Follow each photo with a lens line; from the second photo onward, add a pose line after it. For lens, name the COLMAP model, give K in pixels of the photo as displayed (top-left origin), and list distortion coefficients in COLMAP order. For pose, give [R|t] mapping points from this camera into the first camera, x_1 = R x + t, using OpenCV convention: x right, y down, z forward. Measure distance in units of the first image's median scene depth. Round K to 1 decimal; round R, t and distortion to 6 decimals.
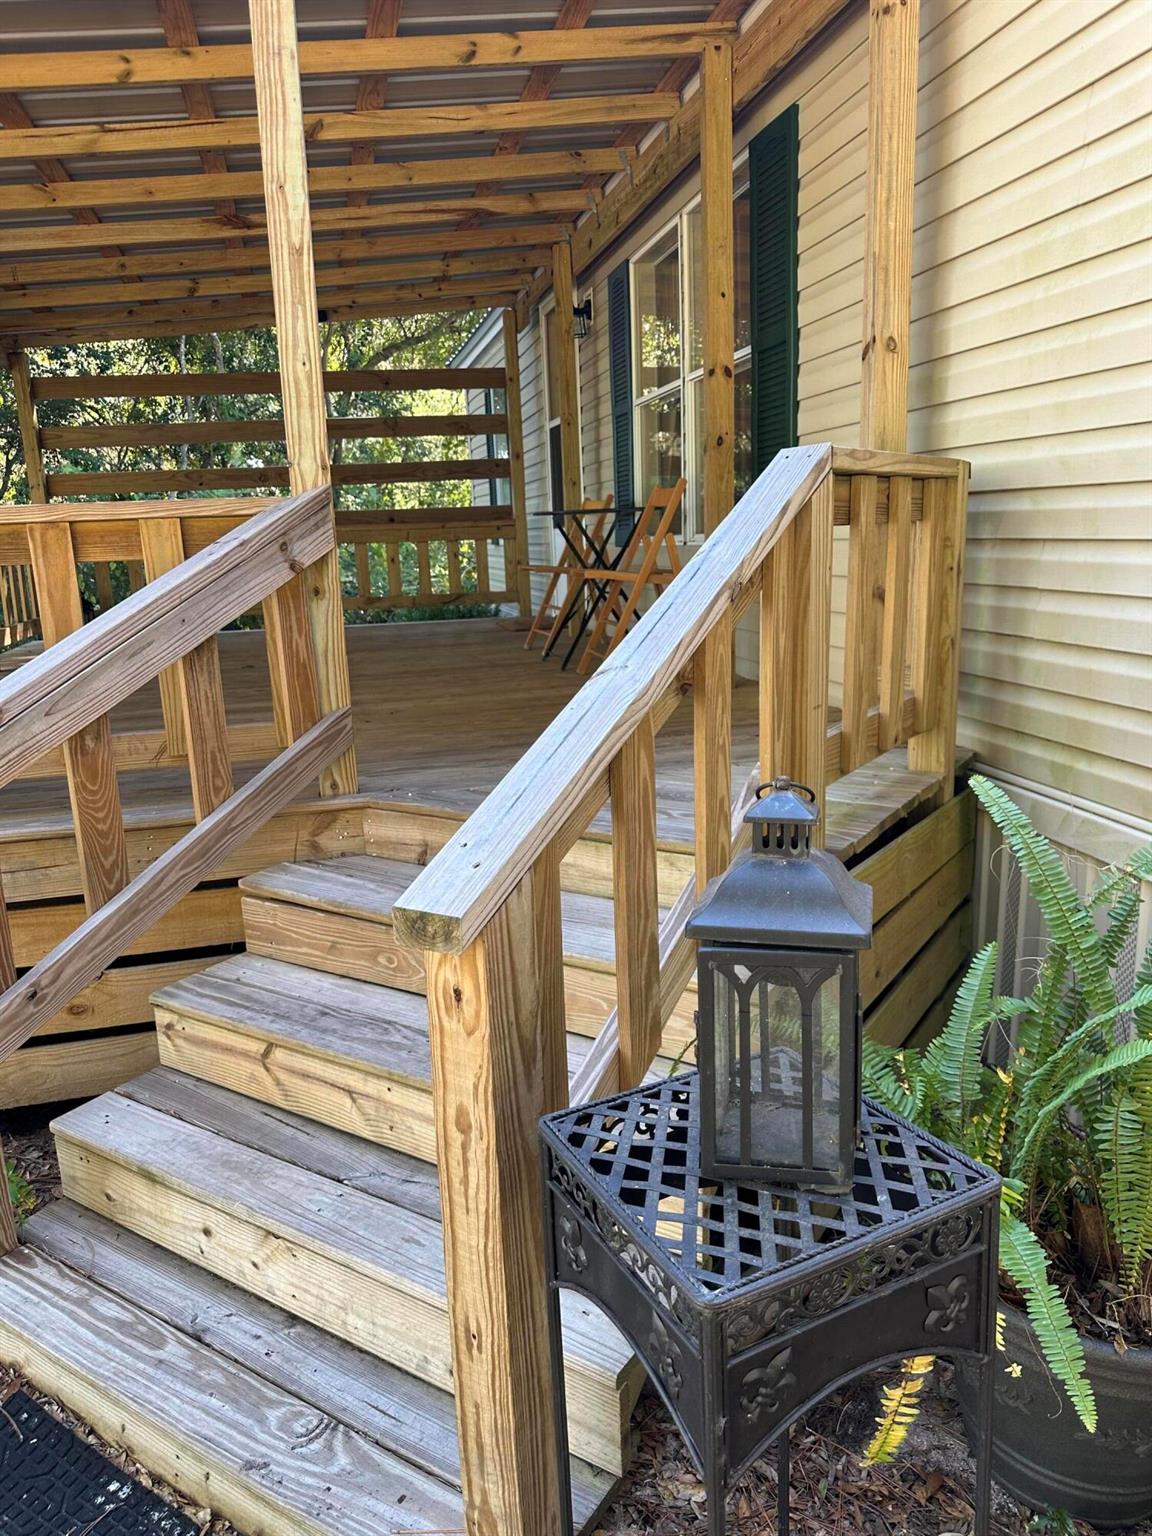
lens RADIAL K [[1086.6, 0, 568.4], [0, 1086.6, 774.0], [0, 0, 1]] dist [0.016478, -0.026514]
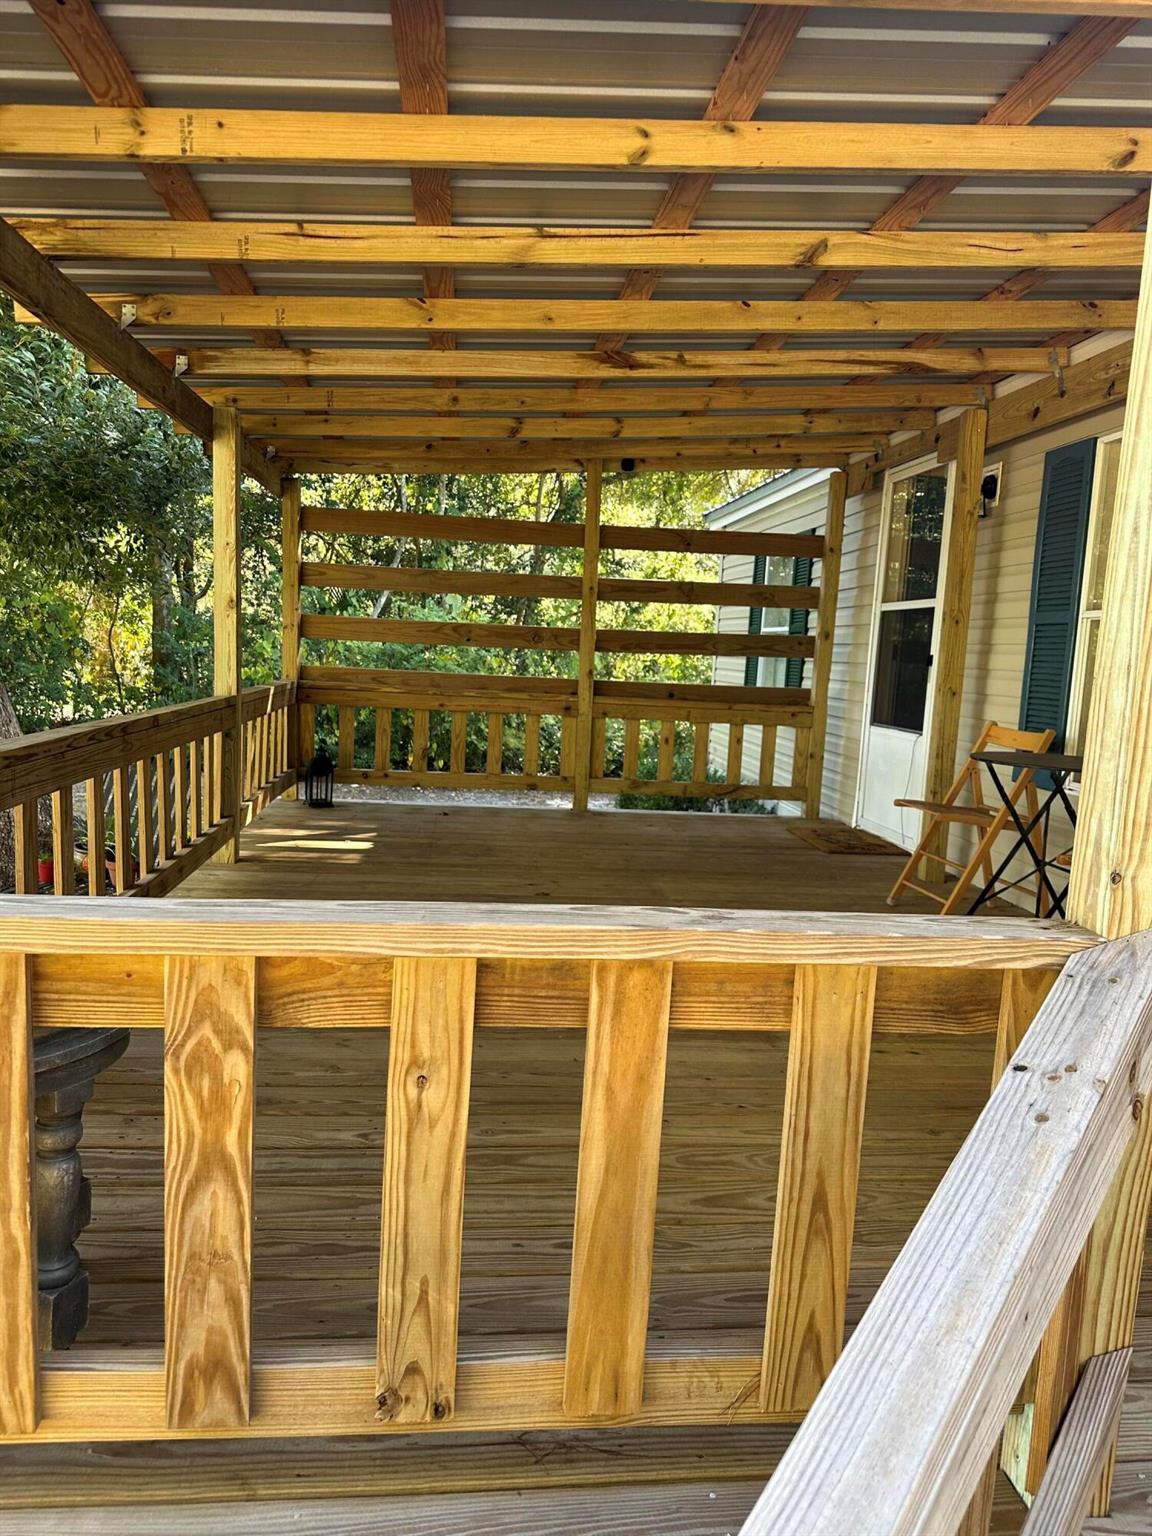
lens RADIAL K [[1086.6, 0, 583.4], [0, 1086.6, 764.8], [0, 0, 1]] dist [0.016478, -0.026514]
pose [[0.989068, 0.103736, -0.104801, -0.262650], [-0.114915, 0.987601, -0.106955, -0.150427], [0.092406, 0.117829, 0.988725, 0.292855]]
